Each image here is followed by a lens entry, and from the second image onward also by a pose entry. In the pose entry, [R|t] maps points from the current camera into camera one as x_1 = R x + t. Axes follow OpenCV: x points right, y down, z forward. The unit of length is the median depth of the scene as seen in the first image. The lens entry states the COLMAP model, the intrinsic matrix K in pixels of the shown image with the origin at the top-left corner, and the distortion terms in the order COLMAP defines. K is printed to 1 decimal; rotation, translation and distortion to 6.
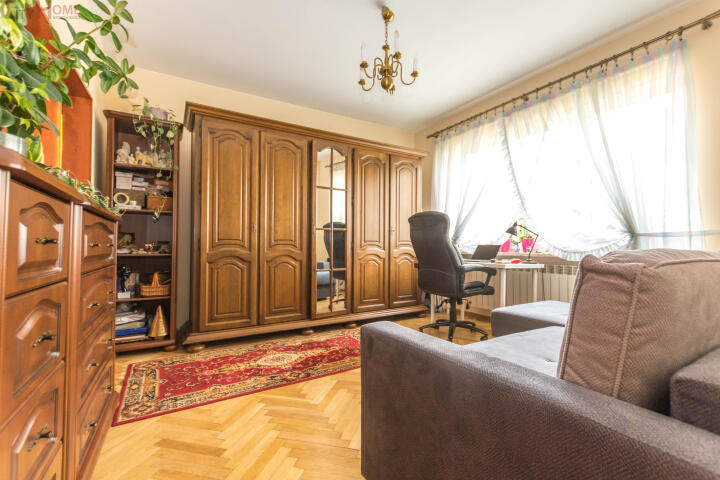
lens RADIAL K [[322.5, 0, 362.2], [0, 322.5, 241.4], [0, 0, 1]] dist [-0.000966, -0.000341]
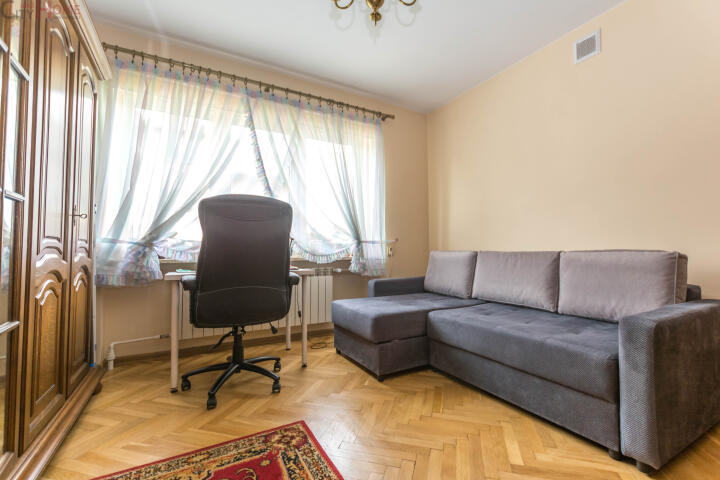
lens RADIAL K [[322.5, 0, 362.8], [0, 322.5, 237.0], [0, 0, 1]] dist [-0.000966, -0.000341]
pose [[0.015373, 0.029387, 0.999450, -0.425424], [-0.018866, 0.999399, -0.029095, -0.000254], [-0.999704, -0.018408, 0.015918, 0.757668]]
